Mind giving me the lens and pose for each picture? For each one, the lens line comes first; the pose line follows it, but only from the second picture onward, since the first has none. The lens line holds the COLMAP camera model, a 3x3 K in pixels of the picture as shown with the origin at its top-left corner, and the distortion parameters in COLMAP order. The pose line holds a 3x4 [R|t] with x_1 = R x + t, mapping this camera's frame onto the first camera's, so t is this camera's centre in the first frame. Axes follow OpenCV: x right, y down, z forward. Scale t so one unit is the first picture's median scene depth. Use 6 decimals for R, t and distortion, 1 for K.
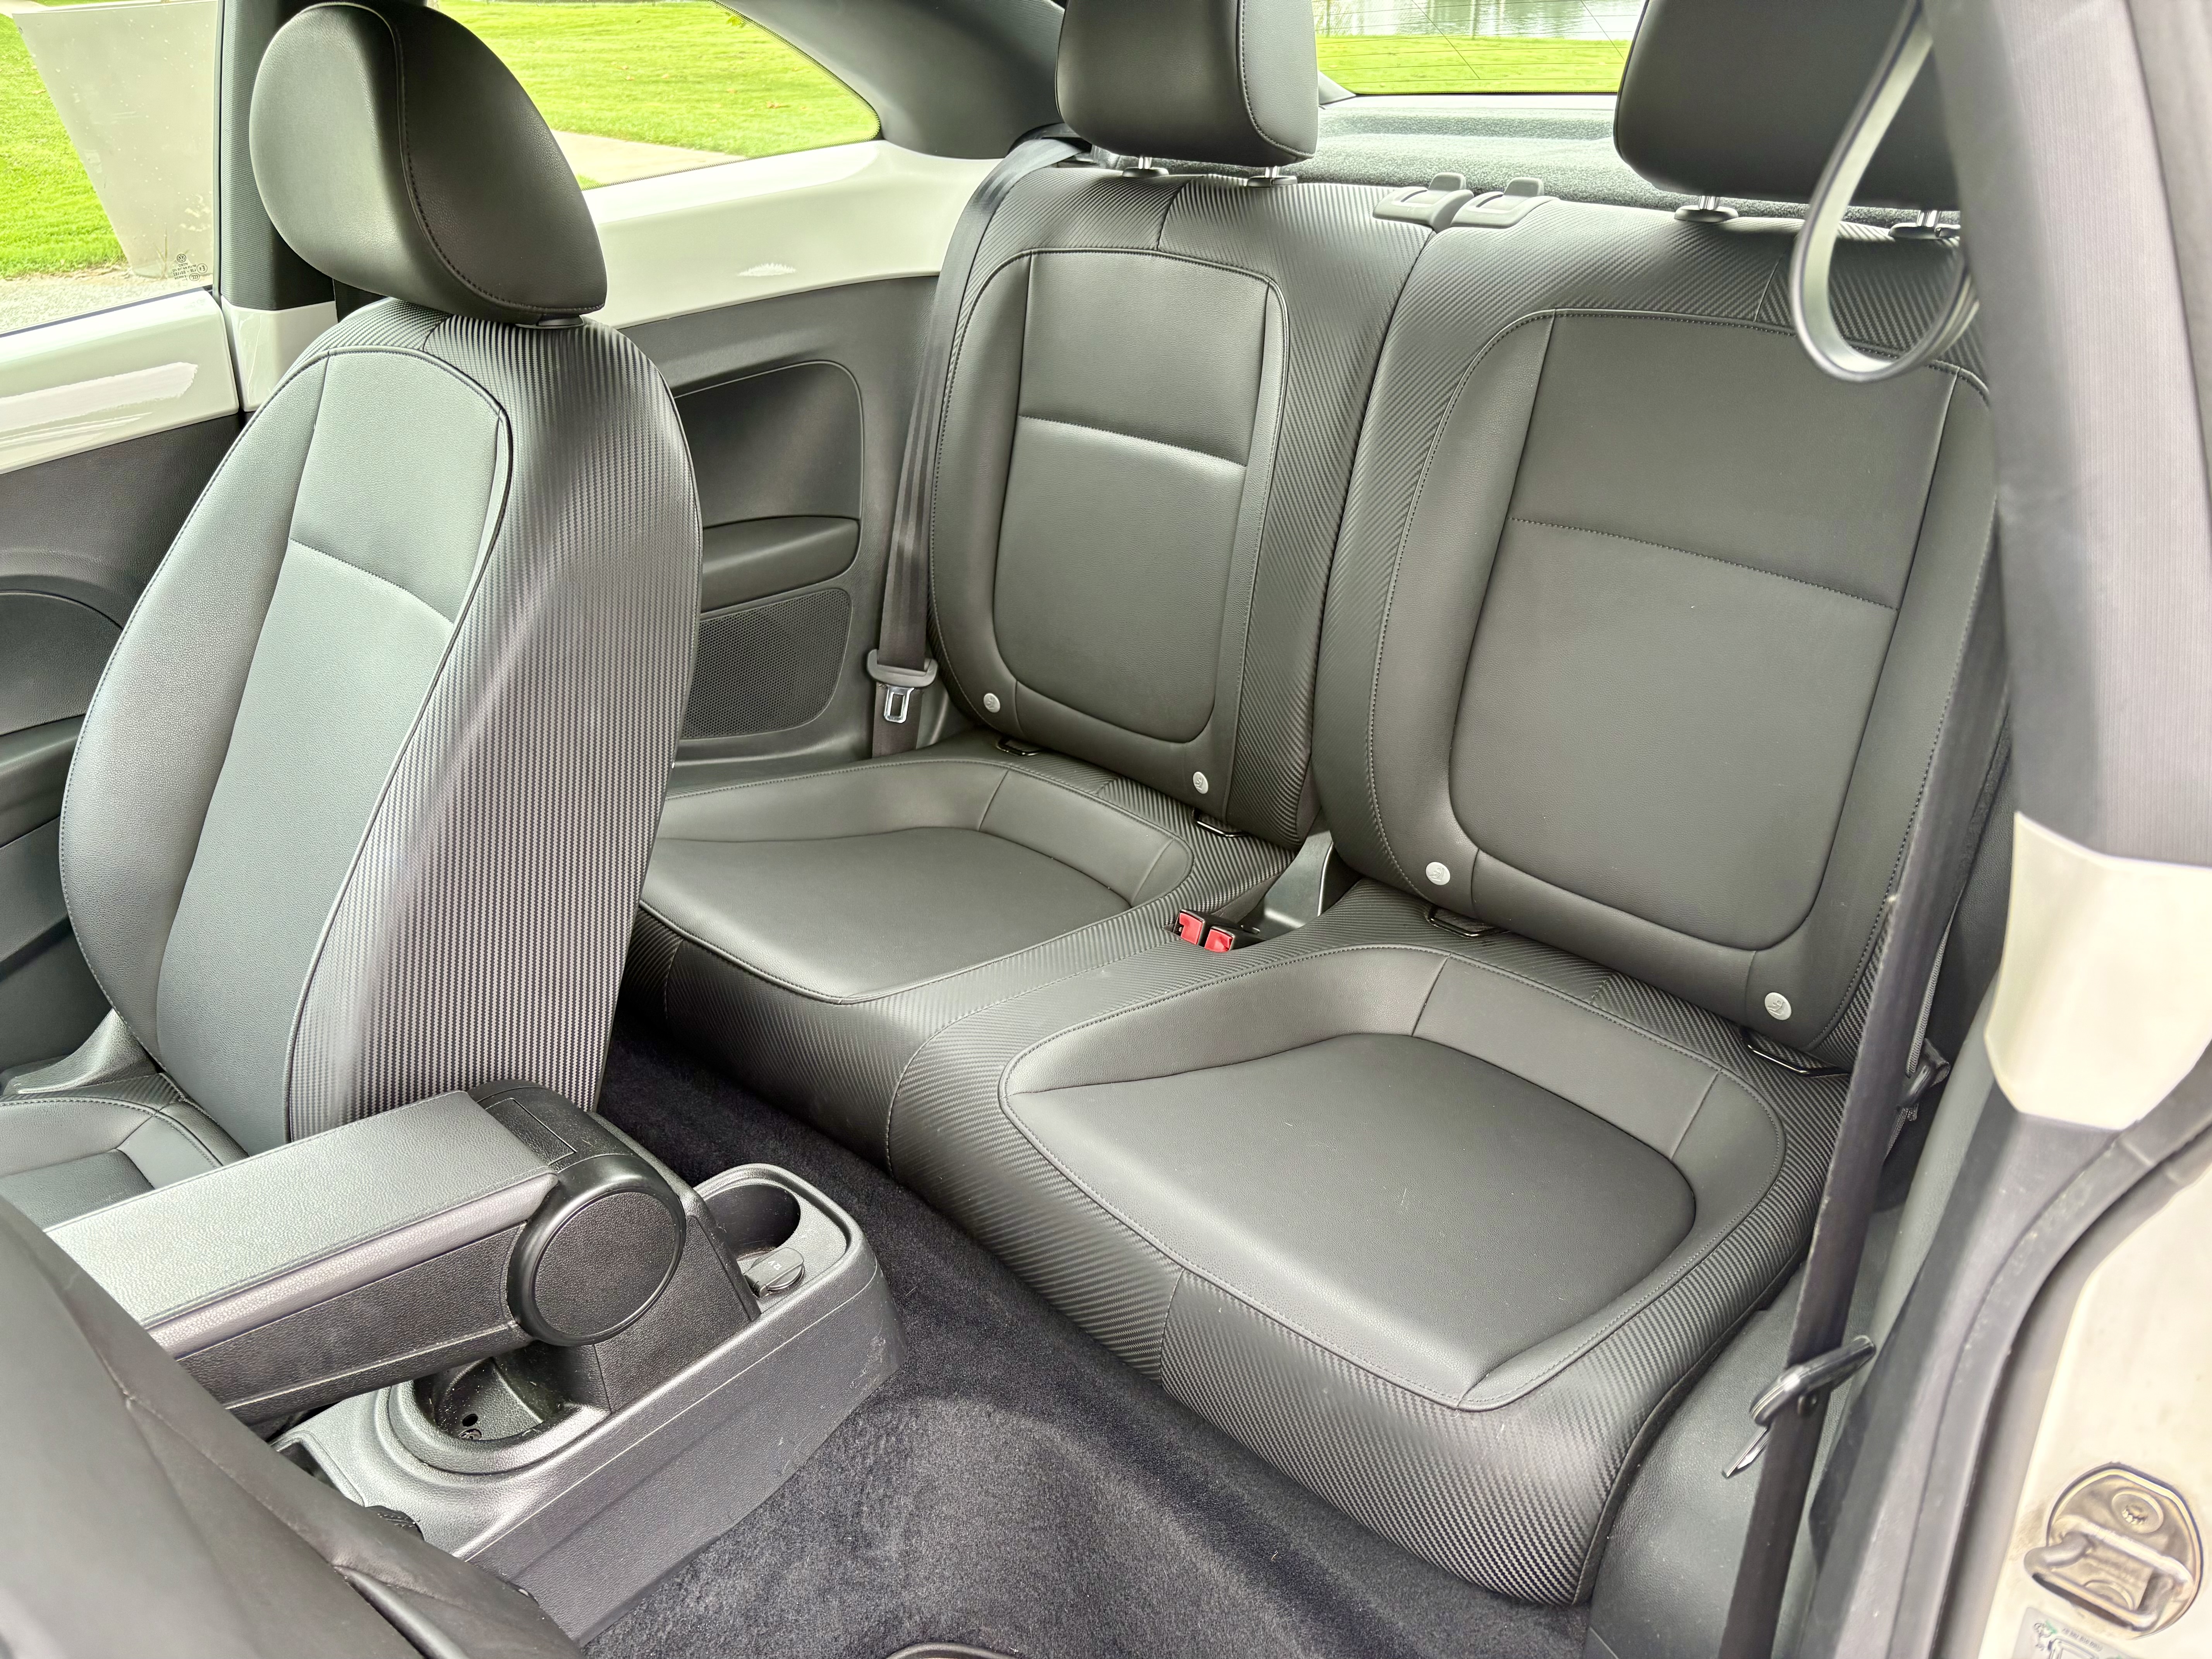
lens RADIAL K [[1729.1, 0, 1106.0], [0, 1729.1, 829.5], [0, 0, 1]] dist [0.017590, -0.006026]
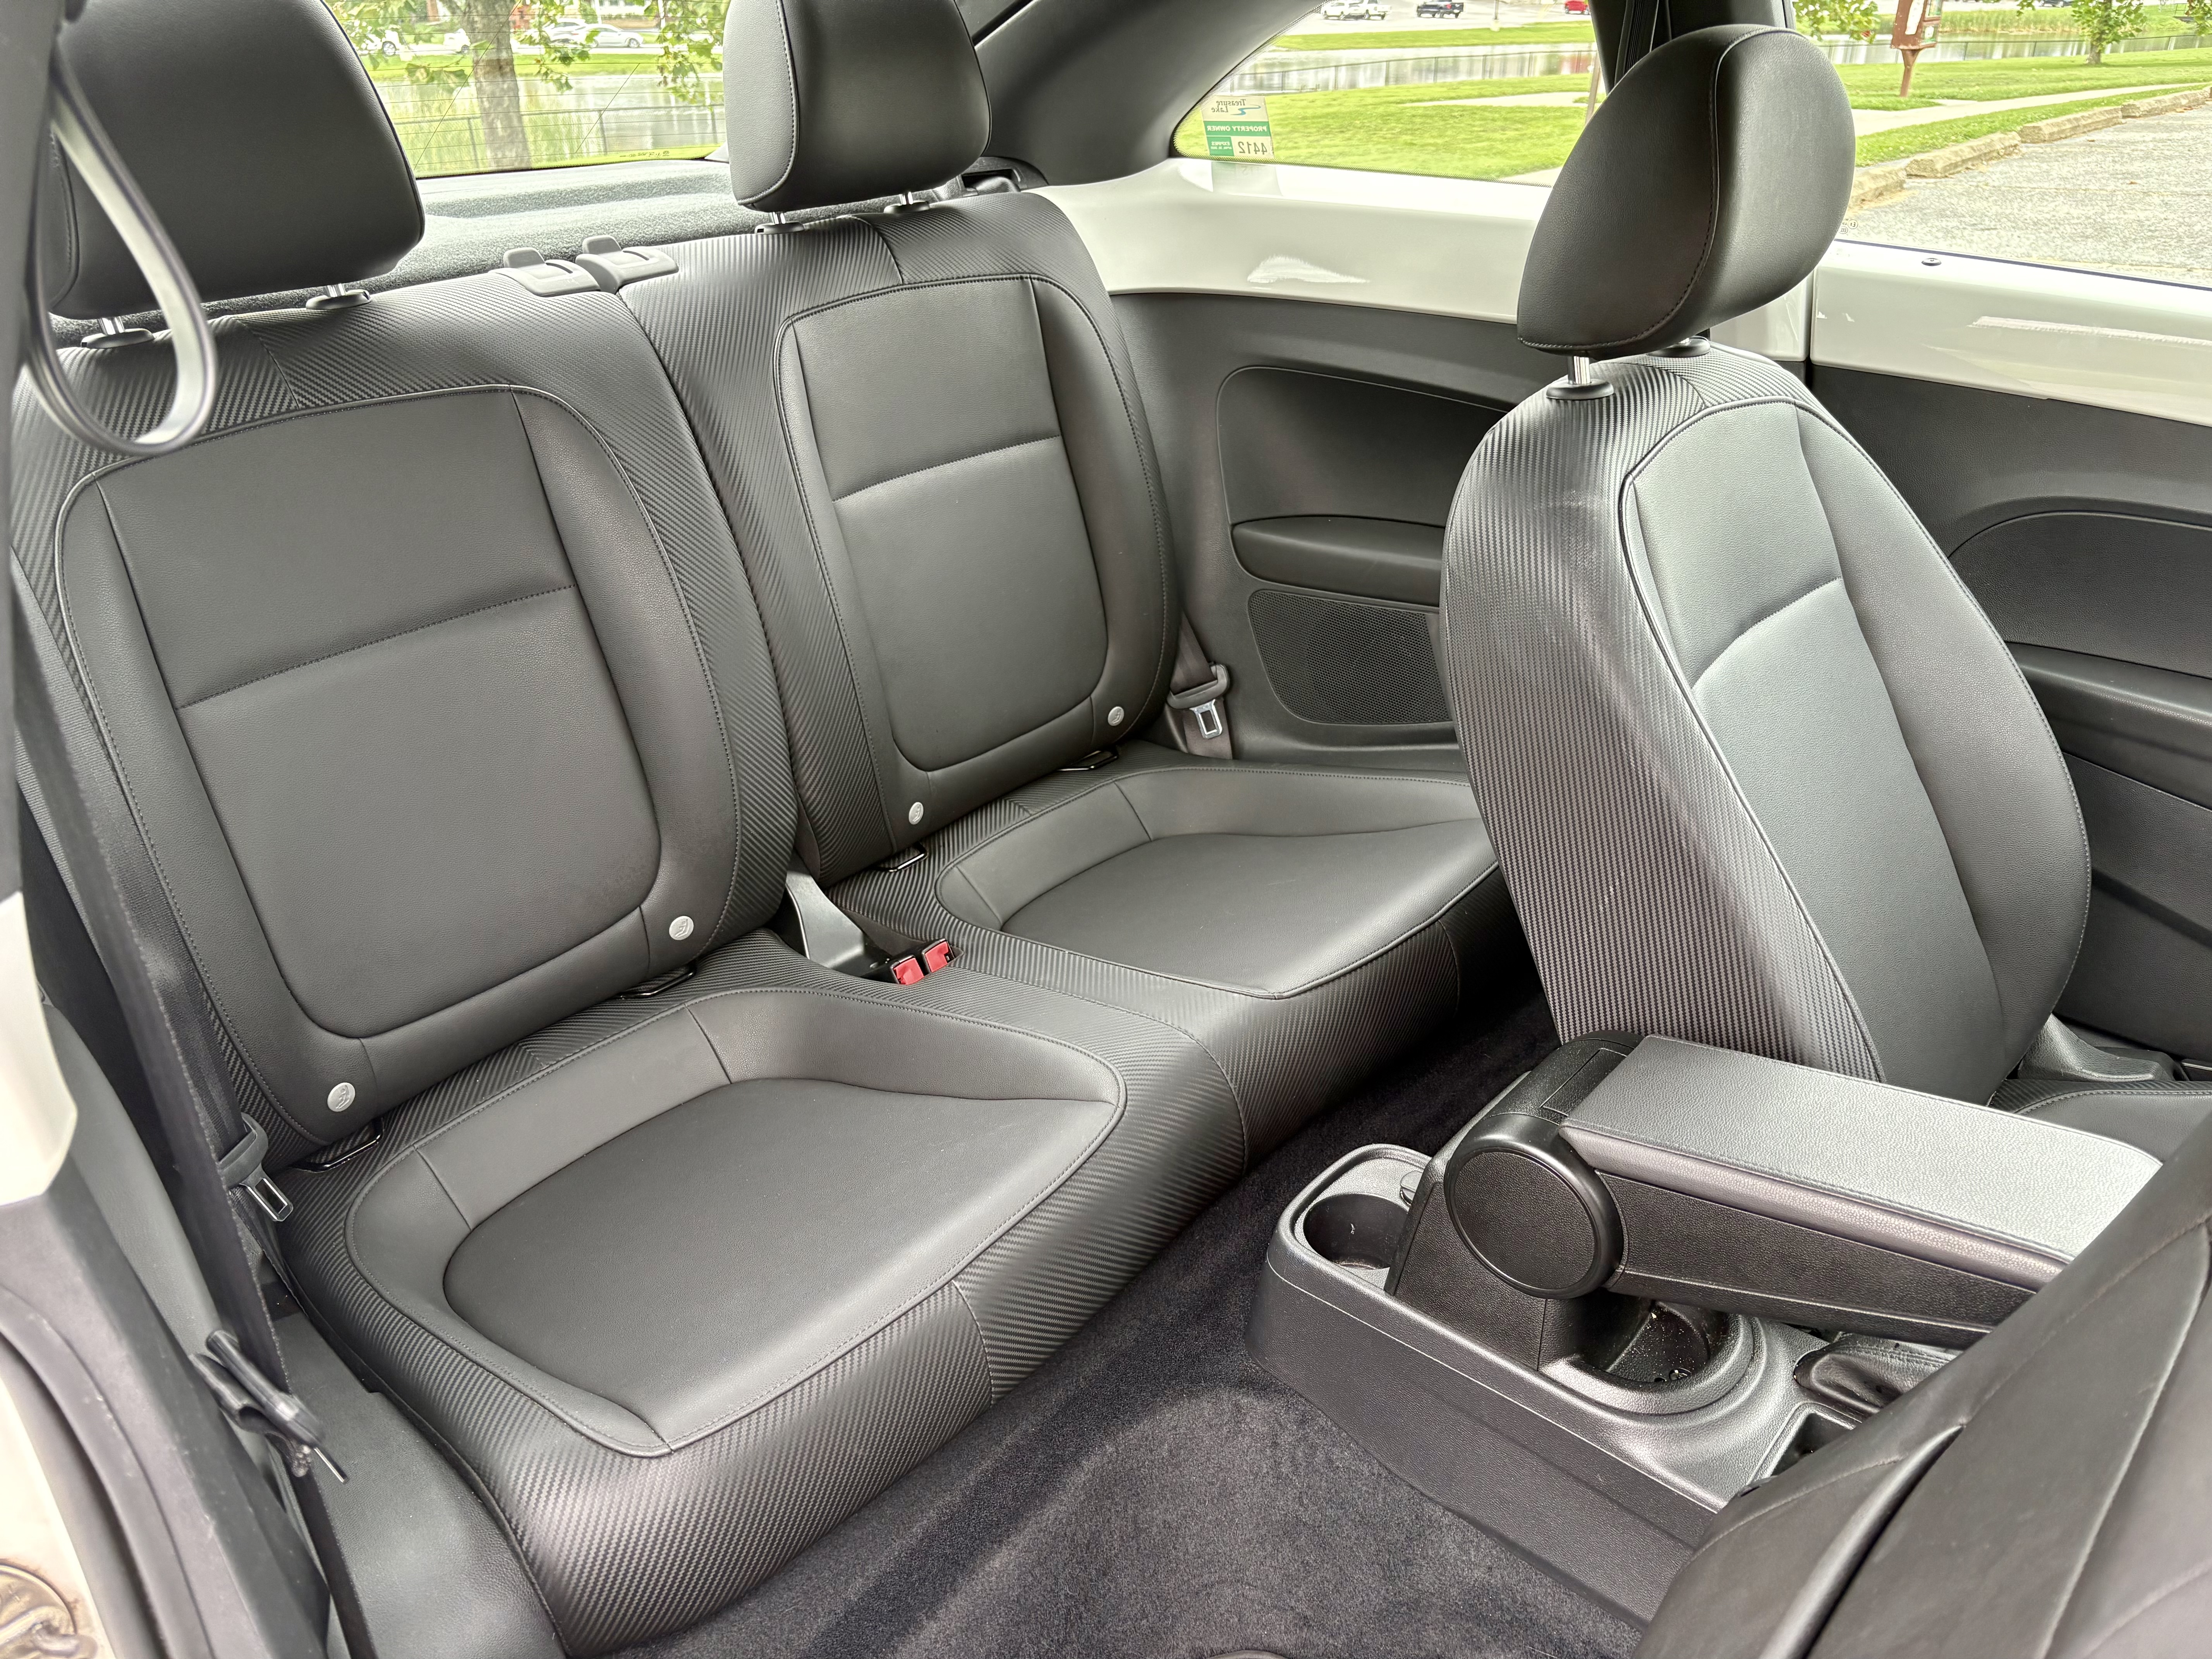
lens RADIAL K [[1676.9, 0, 1106.6], [0, 1676.9, 797.5], [0, 0, 1]] dist [-0.005674, -0.005471]
pose [[-0.023168, -0.425077, 0.904860, -0.672406], [0.504274, 0.776556, 0.377715, -0.278523], [-0.863233, 0.465049, 0.196364, 0.570057]]
